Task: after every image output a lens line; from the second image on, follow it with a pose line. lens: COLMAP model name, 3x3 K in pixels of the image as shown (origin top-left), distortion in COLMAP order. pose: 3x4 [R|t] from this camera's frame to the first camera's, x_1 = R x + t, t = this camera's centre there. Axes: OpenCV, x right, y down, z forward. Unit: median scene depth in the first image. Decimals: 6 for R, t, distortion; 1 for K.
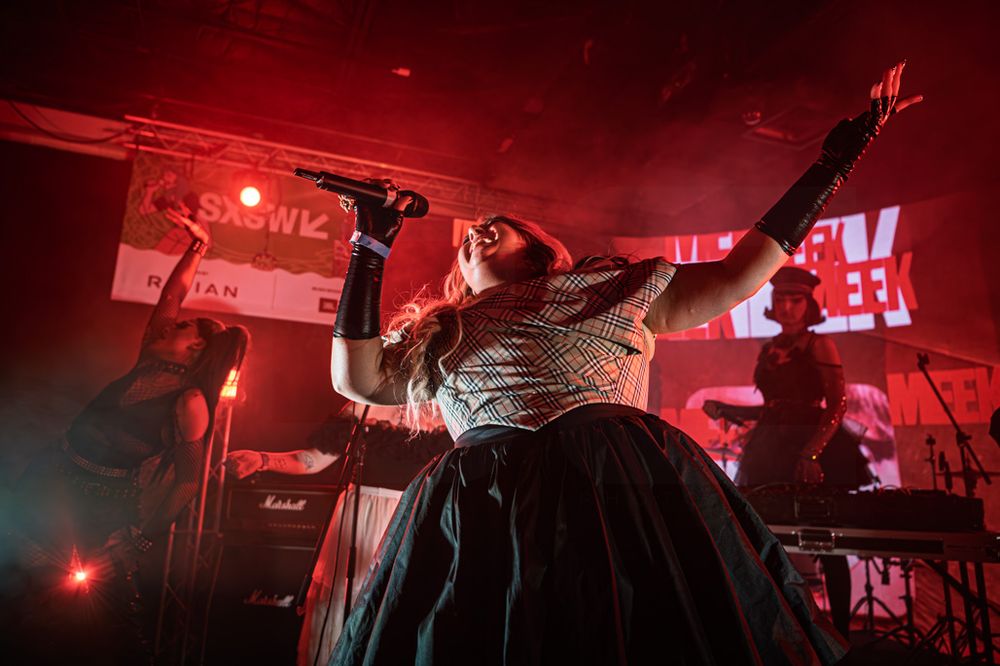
lens RADIAL K [[694.8, 0, 494.3], [0, 694.8, 330.7], [0, 0, 1]] dist [0.000961, -0.005725]
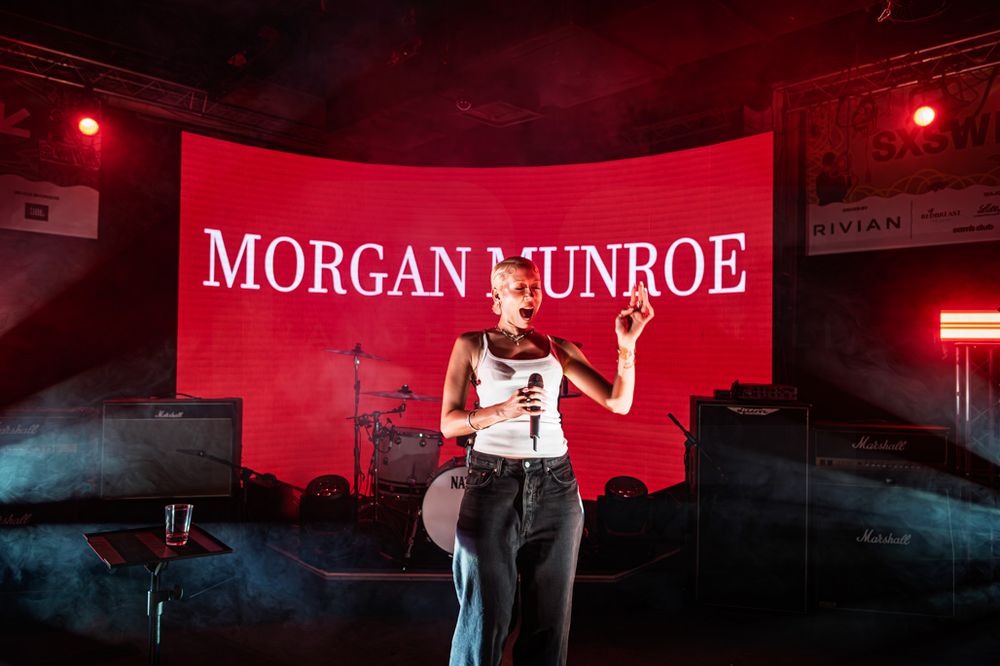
lens RADIAL K [[680.1, 0, 496.6], [0, 680.1, 332.4], [0, 0, 1]] dist [-0.000032, 0.007597]
pose [[0.918450, -0.010120, 0.395407, -0.033627], [-0.070996, 0.979219, 0.189971, -0.099867], [-0.389112, -0.202551, 0.898646, -0.114021]]
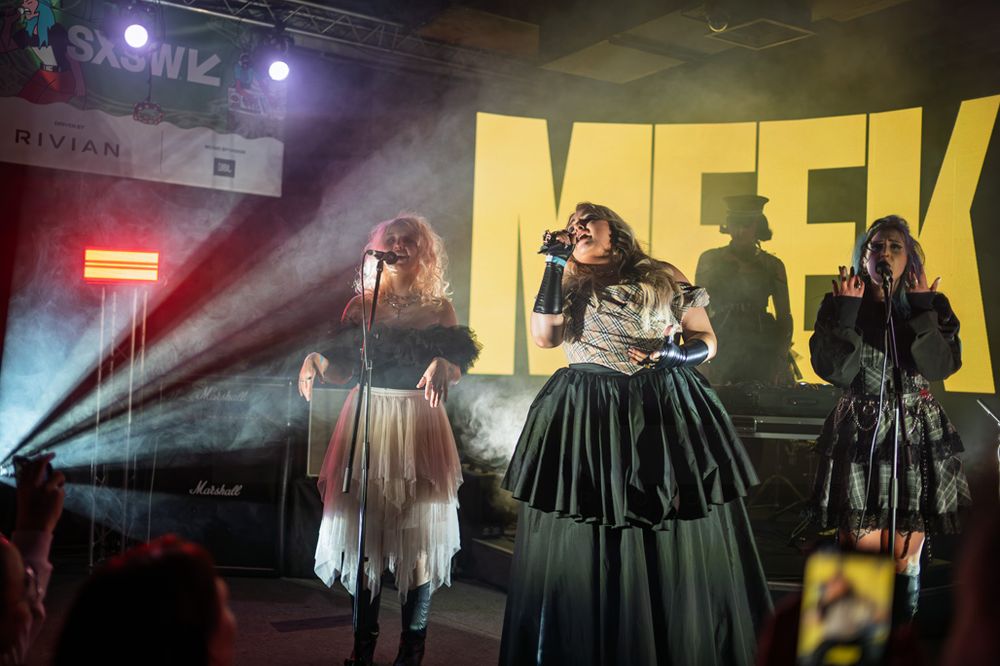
lens RADIAL K [[989.8, 0, 487.0], [0, 989.8, 337.9], [0, 0, 1]] dist [-0.006556, 0.000000]
pose [[0.982337, 0.006245, 0.187017, -0.153263], [-0.043496, 0.979688, 0.195754, -0.086320], [-0.181995, -0.200431, 0.962655, -0.282662]]
